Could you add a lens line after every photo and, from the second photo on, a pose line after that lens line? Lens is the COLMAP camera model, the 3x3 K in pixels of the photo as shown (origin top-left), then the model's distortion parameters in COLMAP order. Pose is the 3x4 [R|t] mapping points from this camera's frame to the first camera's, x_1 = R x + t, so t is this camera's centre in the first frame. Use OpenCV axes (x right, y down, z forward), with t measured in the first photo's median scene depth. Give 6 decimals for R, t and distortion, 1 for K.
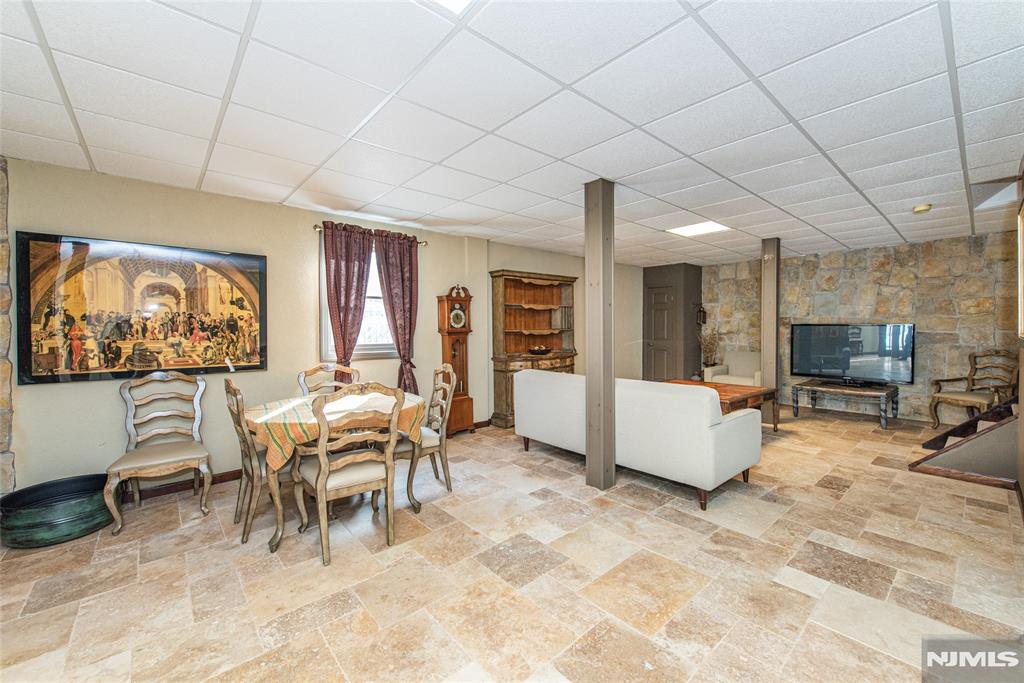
lens RADIAL K [[413.9, 0, 514.6], [0, 413.9, 336.5], [0, 0, 1]] dist [0.009318, -0.001853]
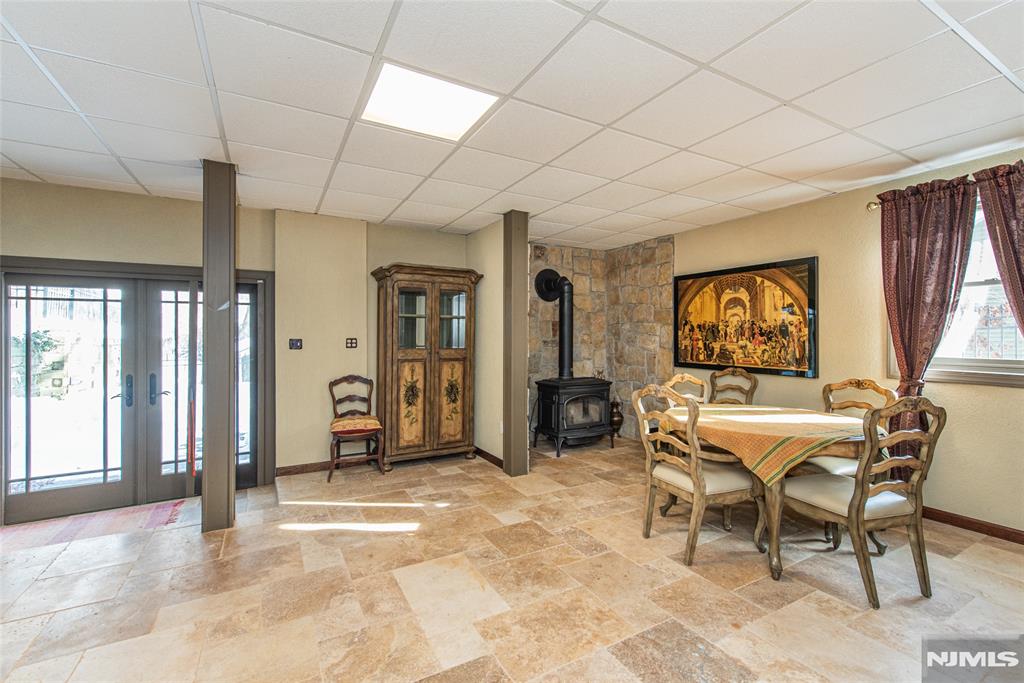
lens RADIAL K [[413.9, 0, 514.3], [0, 413.9, 335.6], [0, 0, 1]] dist [0.009318, -0.001853]
pose [[-0.185308, 0.005216, -0.982667, 0.504160], [-0.022055, 0.999712, 0.009466, -0.009946], [0.982433, 0.023427, -0.185139, 0.568843]]
